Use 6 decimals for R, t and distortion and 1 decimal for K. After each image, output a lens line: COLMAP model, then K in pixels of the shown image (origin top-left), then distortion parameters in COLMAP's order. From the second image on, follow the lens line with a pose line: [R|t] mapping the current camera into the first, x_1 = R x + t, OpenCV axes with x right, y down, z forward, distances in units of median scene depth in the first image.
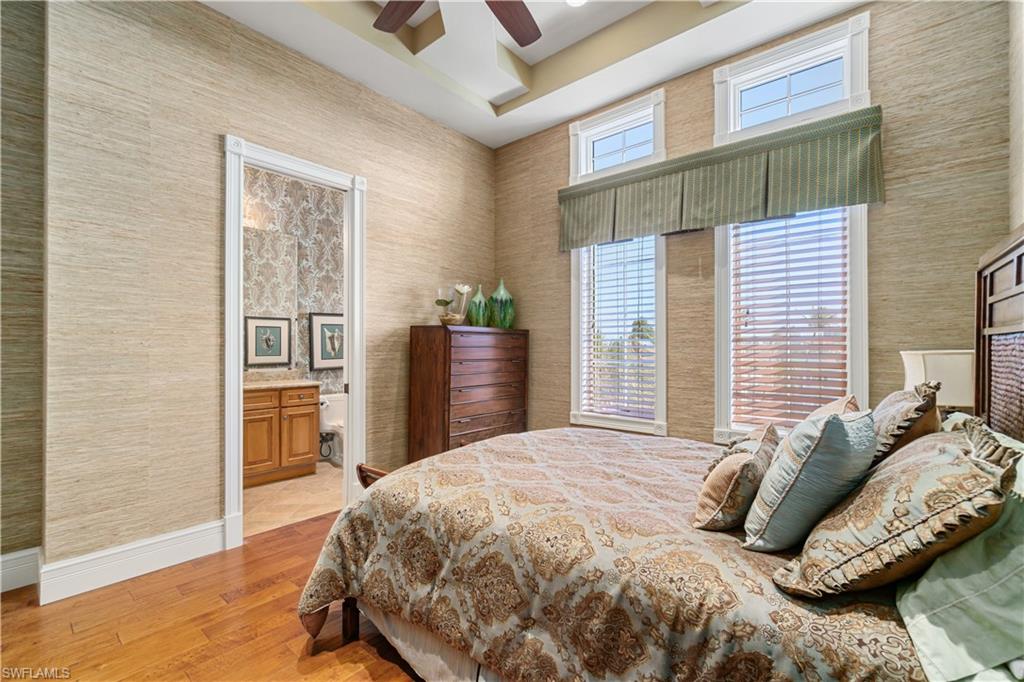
lens RADIAL K [[448.6, 0, 511.2], [0, 448.6, 345.9], [0, 0, 1]] dist [-0.004604, 0.000369]
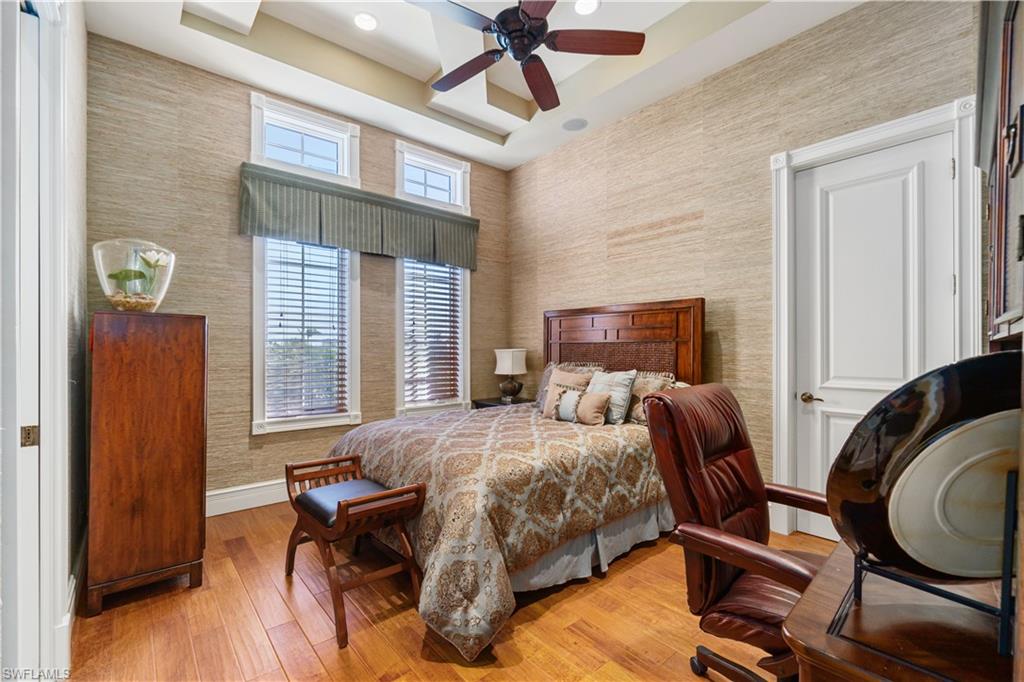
lens RADIAL K [[448.6, 0, 508.0], [0, 448.6, 346.5], [0, 0, 1]] dist [-0.004604, 0.000369]
pose [[0.148147, 0.002035, 0.988963, -1.012815], [-0.002740, 0.999995, -0.001647, 0.000615], [-0.988962, -0.002466, 0.148152, 0.588939]]
